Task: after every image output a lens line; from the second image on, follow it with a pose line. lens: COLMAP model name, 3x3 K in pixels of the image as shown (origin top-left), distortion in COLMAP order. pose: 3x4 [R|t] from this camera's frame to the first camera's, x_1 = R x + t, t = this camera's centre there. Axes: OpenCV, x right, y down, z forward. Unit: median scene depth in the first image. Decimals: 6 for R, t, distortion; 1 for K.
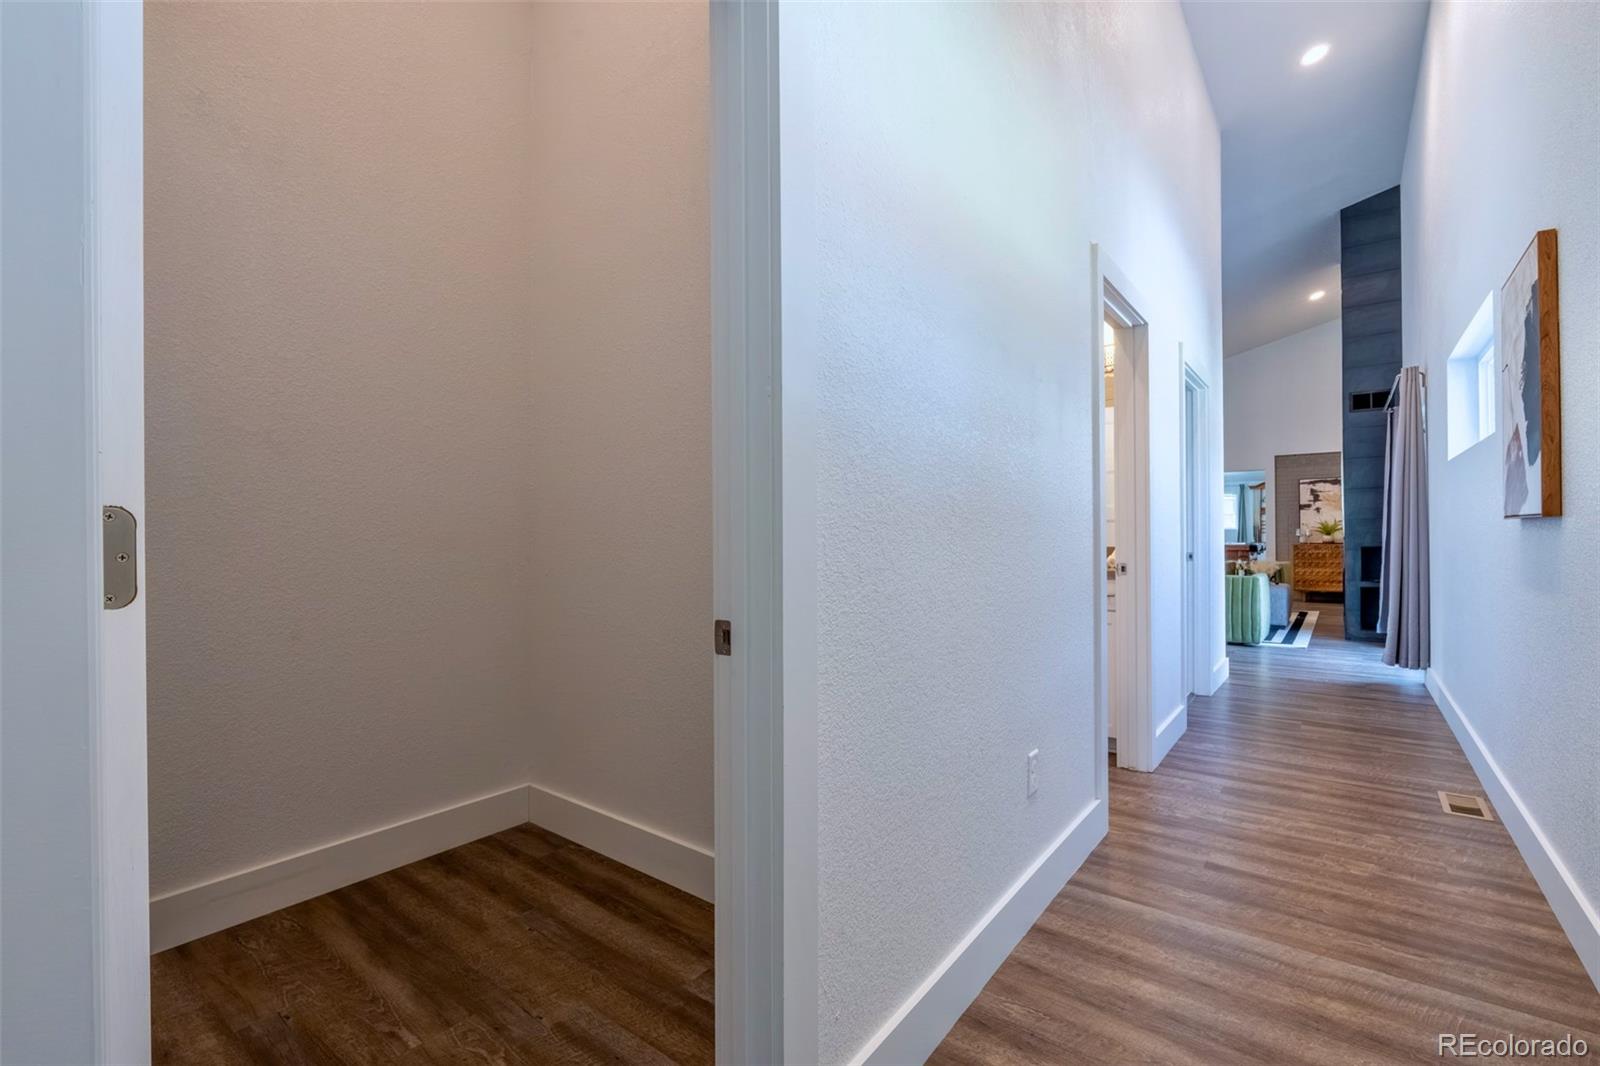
lens RADIAL K [[708.9, 0, 799.0], [0, 708.9, 534.9], [0, 0, 1]] dist [-0.011138, 0.002415]
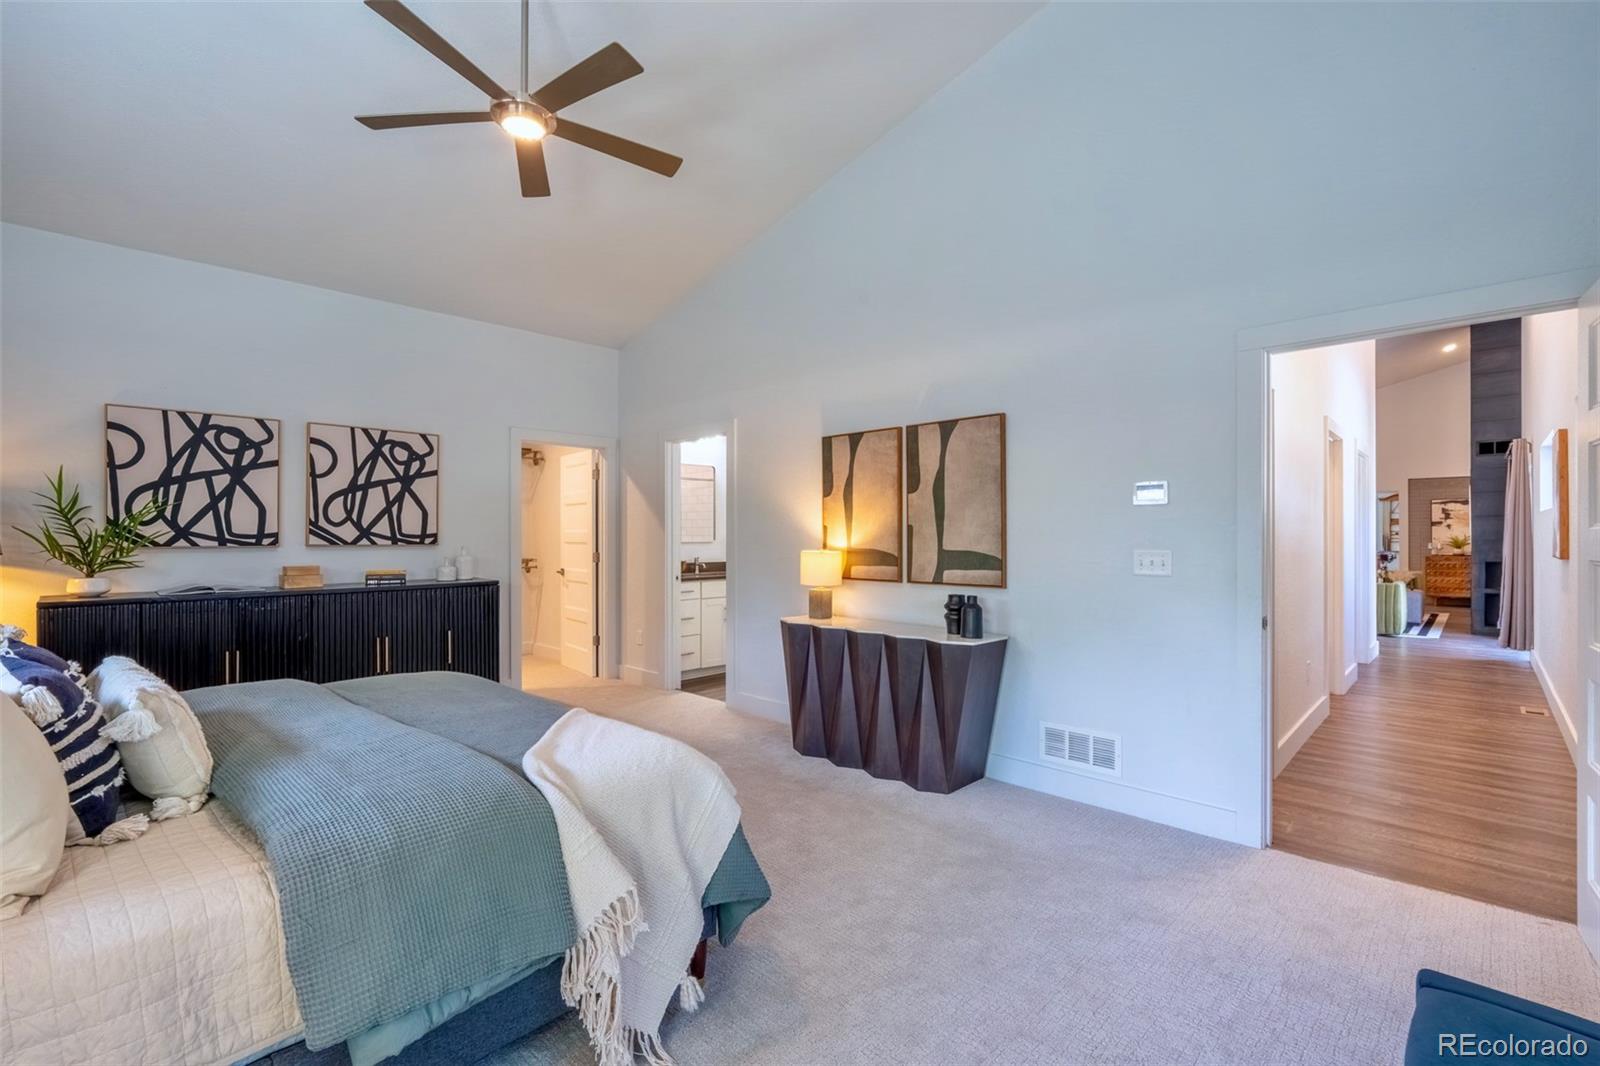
lens RADIAL K [[708.9, 0, 801.2], [0, 708.9, 537.6], [0, 0, 1]] dist [-0.011138, 0.002415]
pose [[0.993940, 0.005326, -0.109794, -0.270736], [-0.004942, 0.999981, 0.003765, -0.023075], [0.109812, -0.003200, 0.993947, -0.369599]]
